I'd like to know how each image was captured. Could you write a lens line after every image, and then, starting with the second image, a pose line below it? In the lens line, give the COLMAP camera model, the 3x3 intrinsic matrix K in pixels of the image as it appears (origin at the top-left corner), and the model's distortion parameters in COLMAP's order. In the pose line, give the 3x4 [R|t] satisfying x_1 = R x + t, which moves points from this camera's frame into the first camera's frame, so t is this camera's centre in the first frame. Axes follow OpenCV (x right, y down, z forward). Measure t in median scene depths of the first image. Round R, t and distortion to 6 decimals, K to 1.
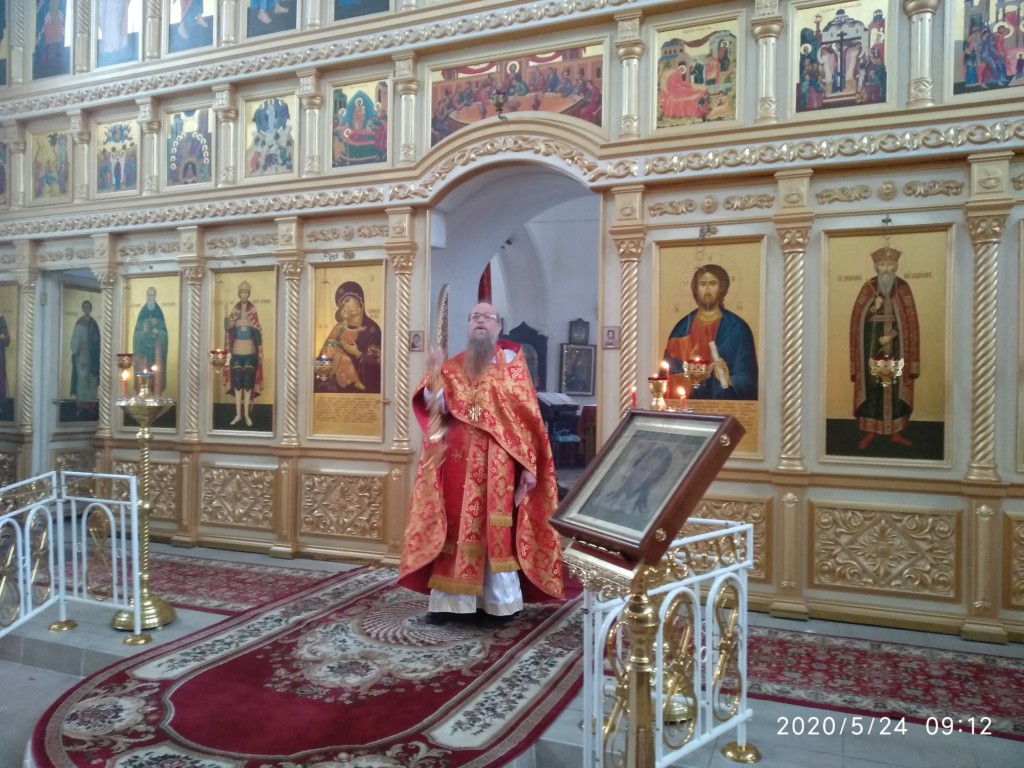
lens RADIAL K [[786.4, 0, 509.9], [0, 786.4, 384.4], [0, 0, 1]] dist [0.051103, -0.086422]
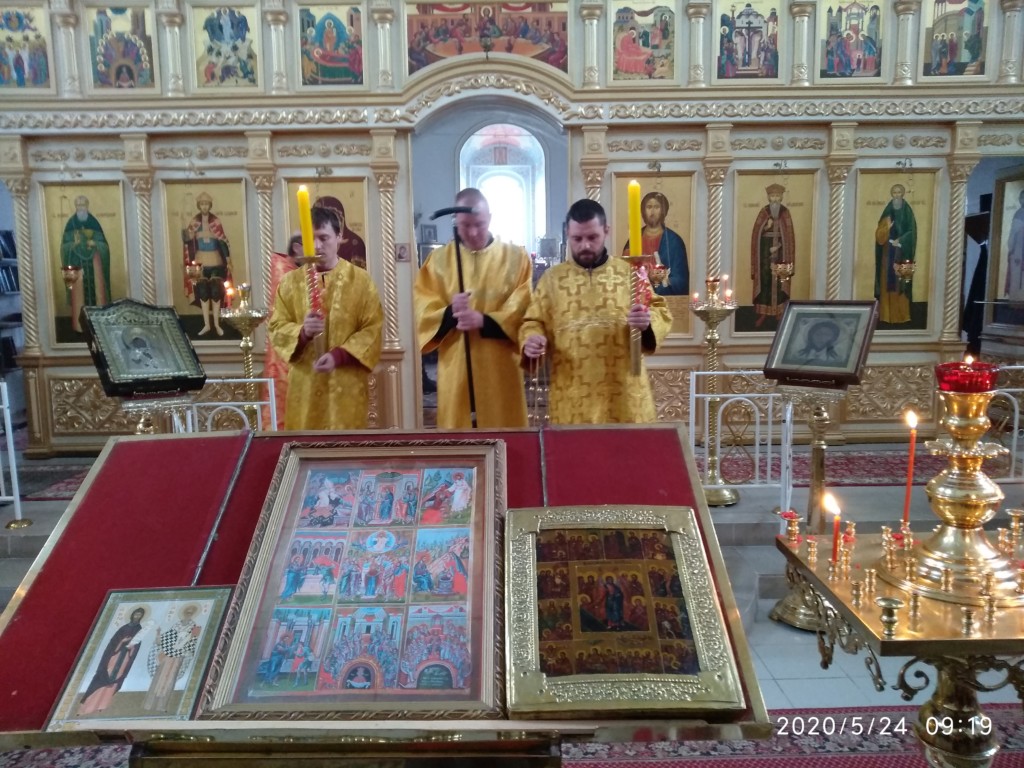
lens RADIAL K [[791.2, 0, 509.9], [0, 791.2, 385.9], [0, 0, 1]] dist [0.024257, -0.043751]
pose [[0.918048, -0.075079, 0.389297, -0.496695], [0.025671, 0.991102, 0.130603, -0.010519], [-0.395638, -0.109906, 0.911806, -0.140147]]
